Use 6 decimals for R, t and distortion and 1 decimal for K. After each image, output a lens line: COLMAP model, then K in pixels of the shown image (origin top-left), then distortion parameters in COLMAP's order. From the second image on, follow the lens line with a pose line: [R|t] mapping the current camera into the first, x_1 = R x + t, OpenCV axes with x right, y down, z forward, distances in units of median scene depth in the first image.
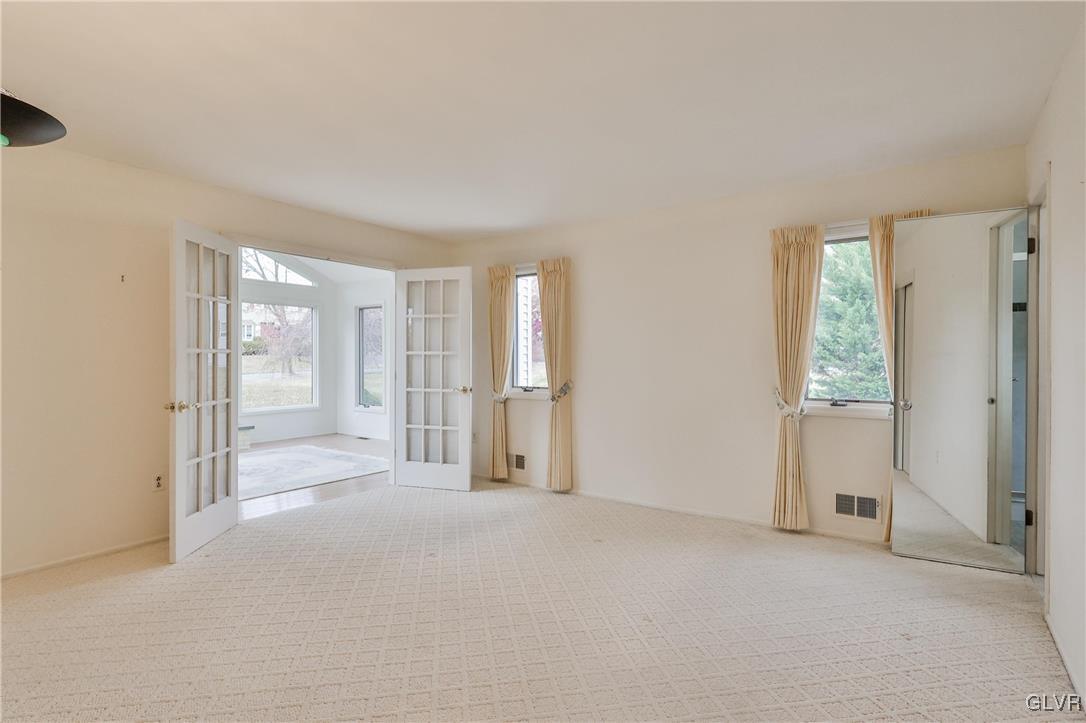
lens RADIAL K [[537.0, 0, 543.0], [0, 537.0, 361.5], [0, 0, 1]] dist [-0.003089, 0.000101]
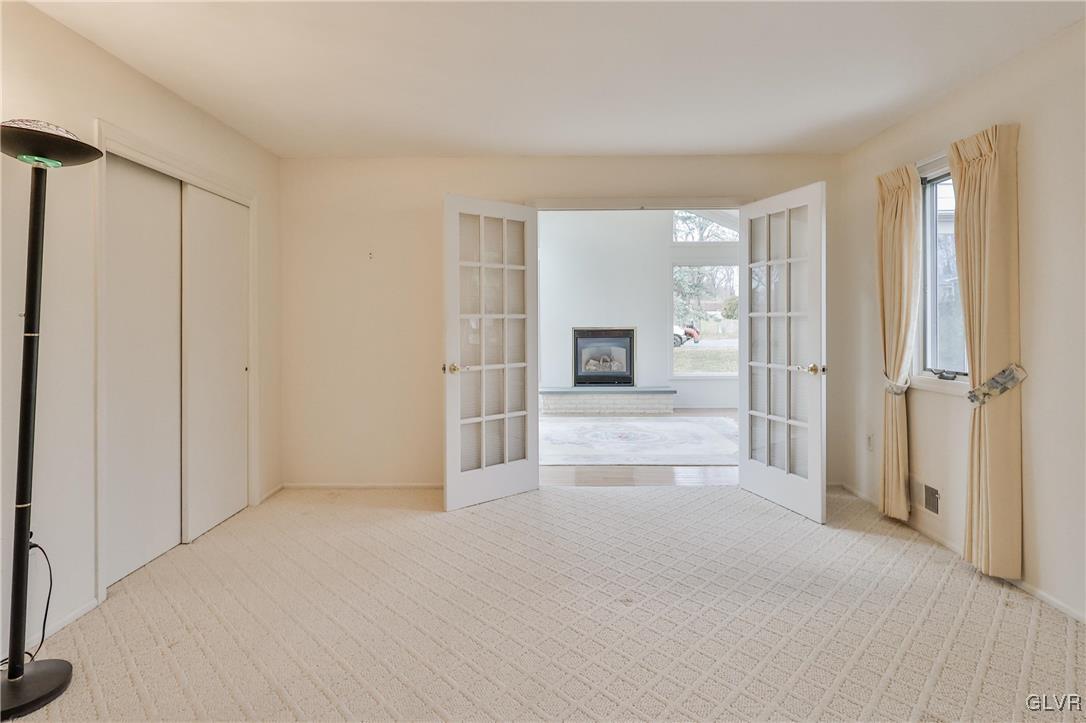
lens RADIAL K [[548.2, 0, 541.8], [0, 548.2, 323.9], [0, 0, 1]] dist [0.003123, 0.000636]
pose [[0.573184, -0.000539, -0.819426, 0.216721], [0.000913, 1.000000, -0.000019, -0.003616], [0.819426, -0.000737, 0.573185, 0.333252]]
